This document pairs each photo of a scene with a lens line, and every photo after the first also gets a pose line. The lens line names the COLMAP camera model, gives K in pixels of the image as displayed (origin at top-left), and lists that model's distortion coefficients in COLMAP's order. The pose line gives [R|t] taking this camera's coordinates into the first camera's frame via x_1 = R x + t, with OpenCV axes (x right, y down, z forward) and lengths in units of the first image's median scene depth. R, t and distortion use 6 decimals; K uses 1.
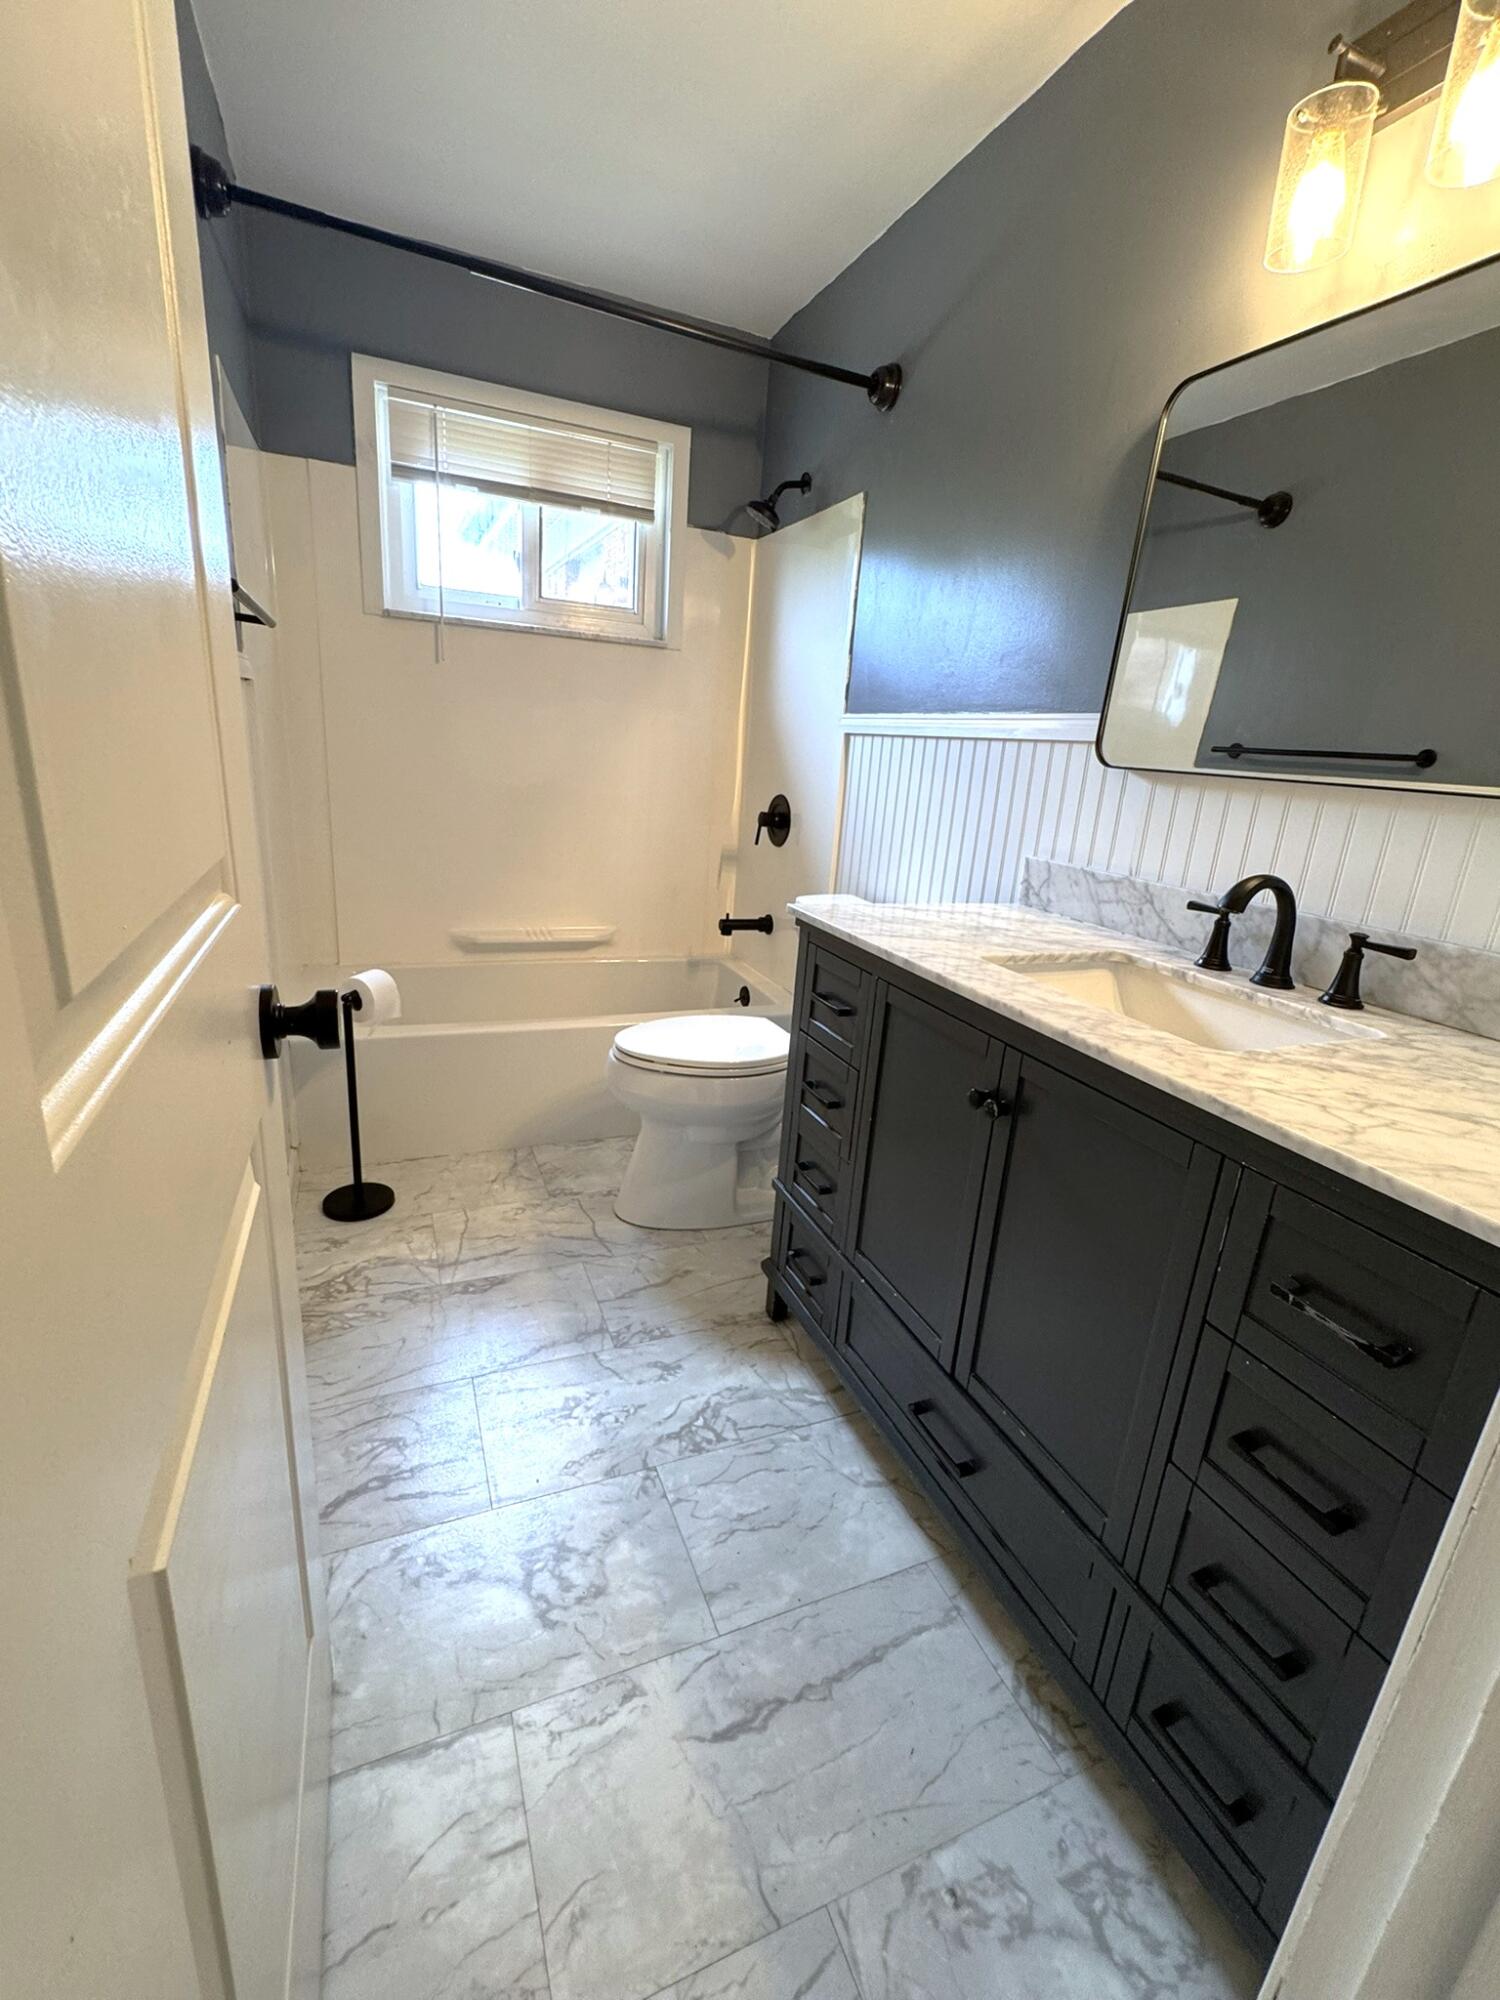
lens RADIAL K [[856.7, 0, 750.0], [0, 856.7, 1000.0], [0, 0, 1]] dist [-0.002372, -0.000217]
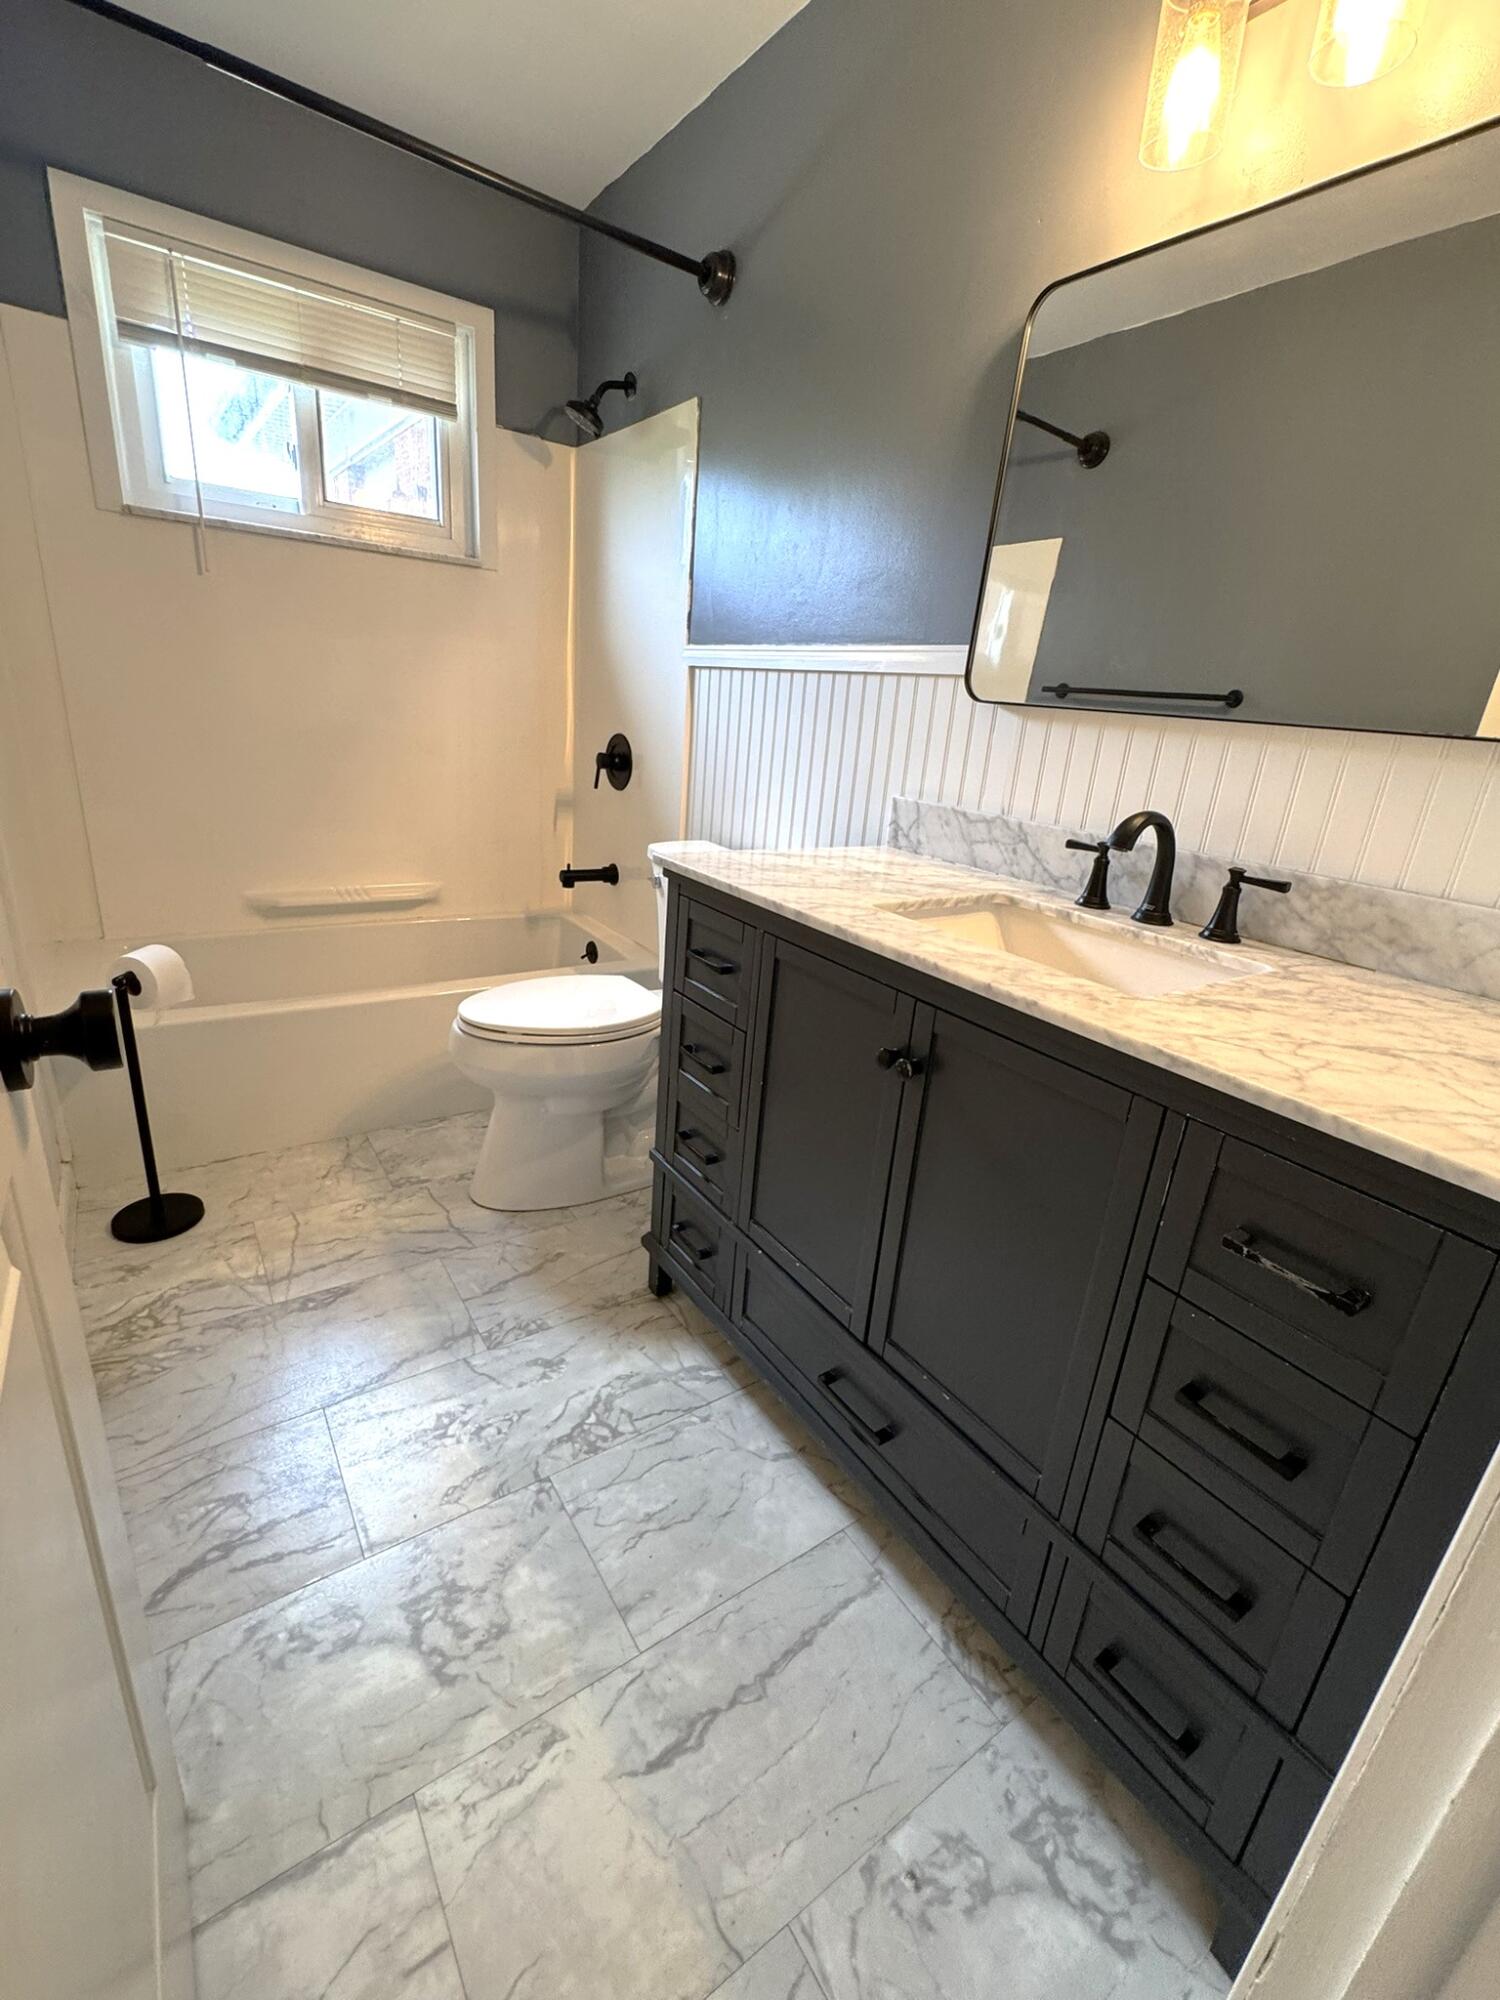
lens RADIAL K [[856.7, 0, 750.0], [0, 856.7, 1000.0], [0, 0, 1]] dist [-0.002372, -0.000217]
pose [[0.979248, -0.060303, 0.193489, -0.053464], [0.048091, 0.996579, 0.067209, -0.016737], [-0.196880, -0.056509, 0.978798, 0.104717]]
